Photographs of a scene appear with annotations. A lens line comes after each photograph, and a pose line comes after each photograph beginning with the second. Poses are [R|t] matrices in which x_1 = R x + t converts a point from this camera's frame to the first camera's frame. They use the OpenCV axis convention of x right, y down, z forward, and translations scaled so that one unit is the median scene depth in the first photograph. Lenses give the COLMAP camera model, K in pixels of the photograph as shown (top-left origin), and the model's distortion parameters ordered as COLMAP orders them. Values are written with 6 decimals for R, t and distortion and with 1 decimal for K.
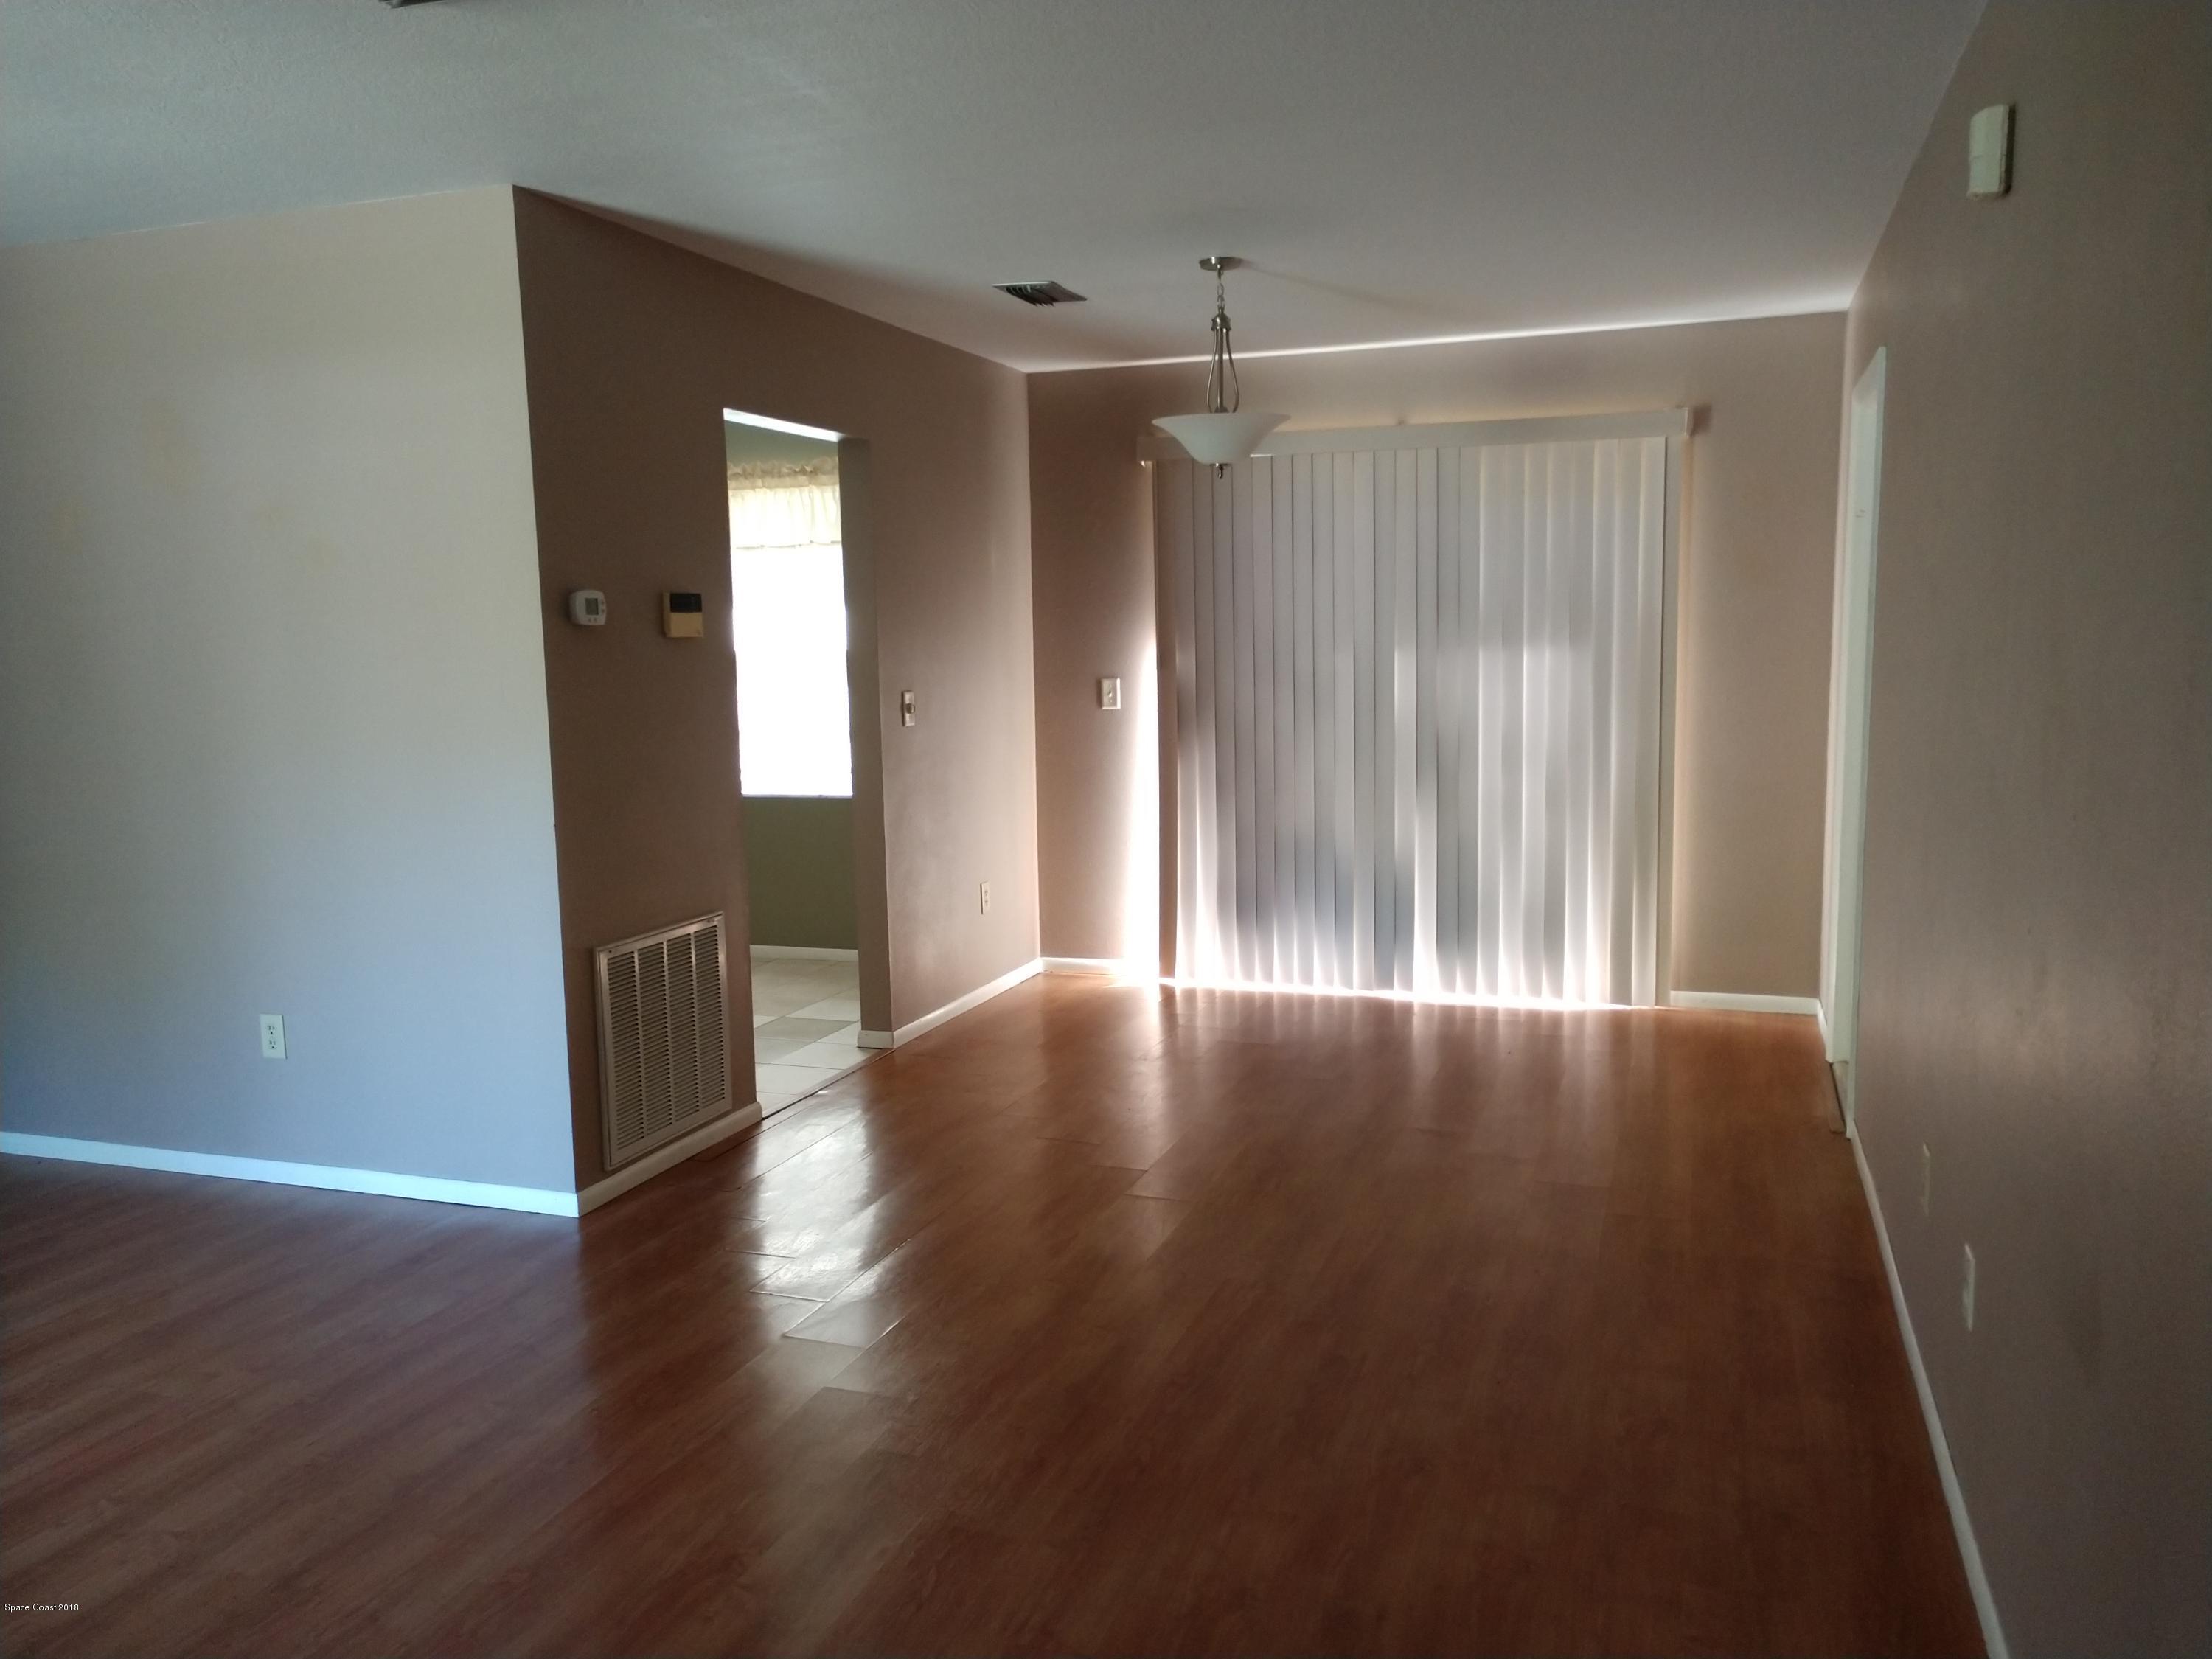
lens RADIAL K [[1662.9, 0, 1106.0], [0, 1662.9, 829.5], [0, 0, 1]] dist [0.014492, 0.002320]
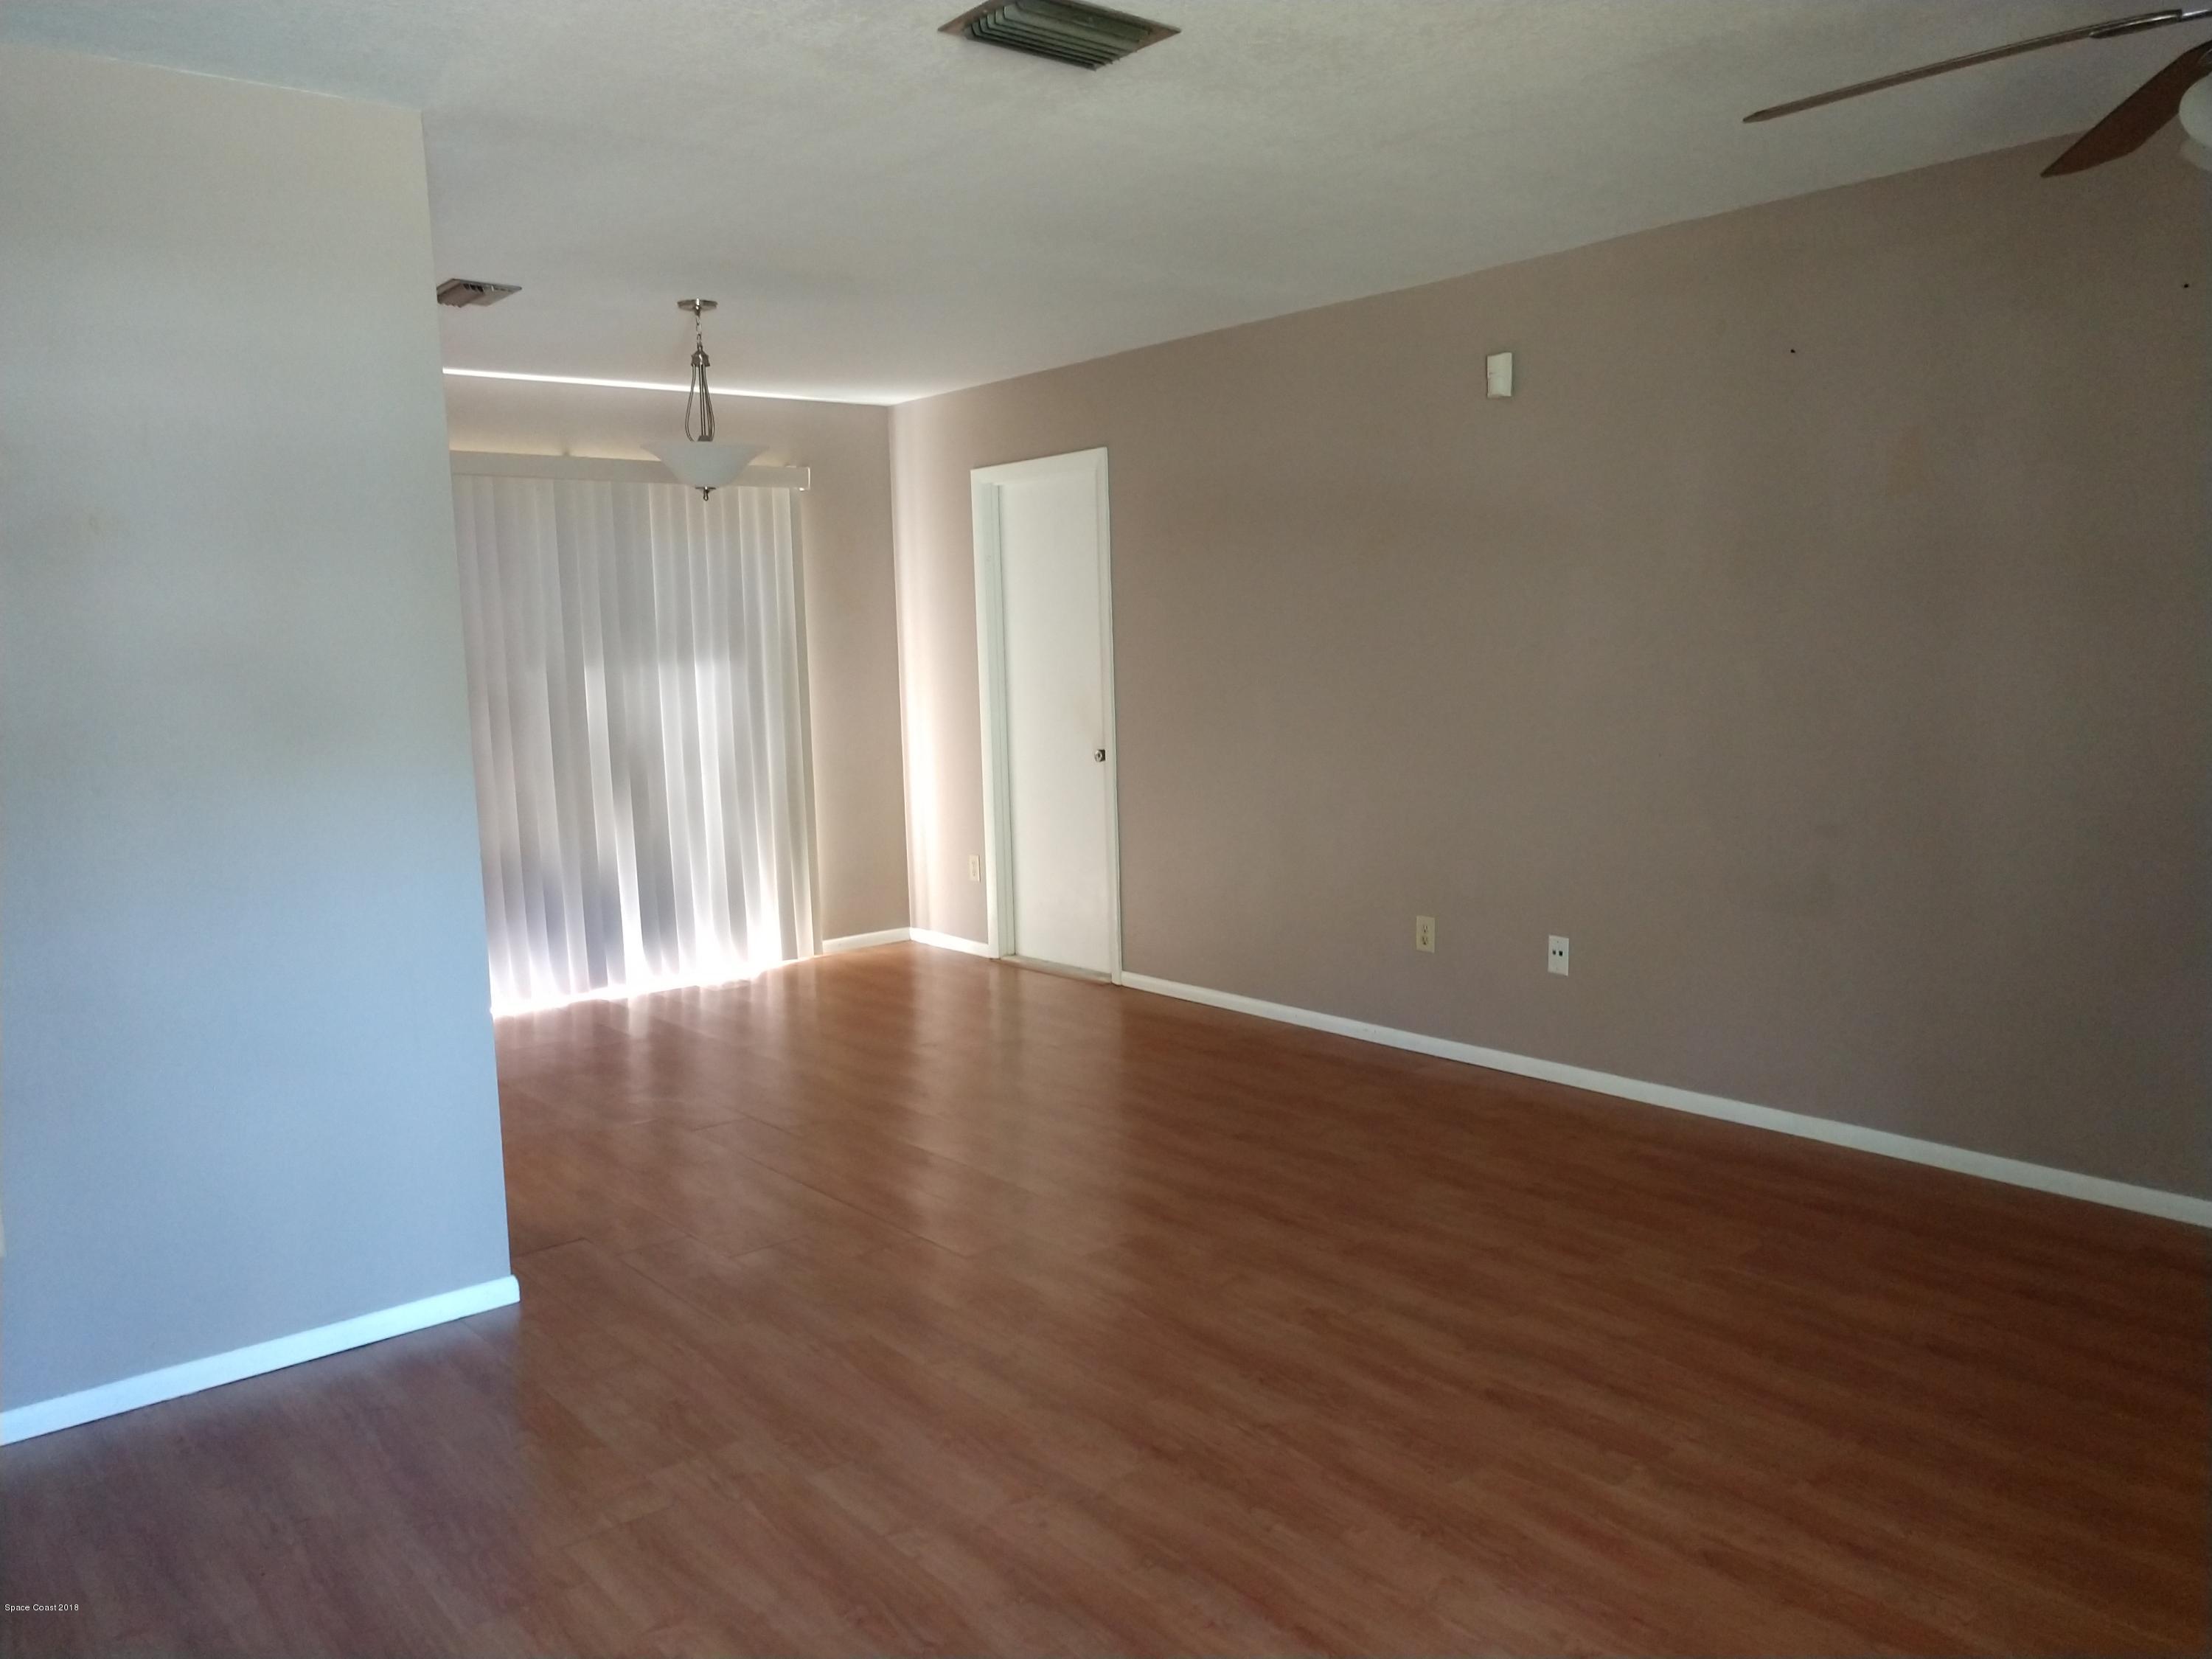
lens RADIAL K [[1662.9, 0, 1106.0], [0, 1662.9, 829.5], [0, 0, 1]] dist [0.014492, 0.002320]
pose [[0.540604, -0.104650, 0.834743, -0.551799], [0.131049, 0.990596, 0.039318, -0.004420], [-0.831008, 0.088137, 0.549234, 0.153613]]
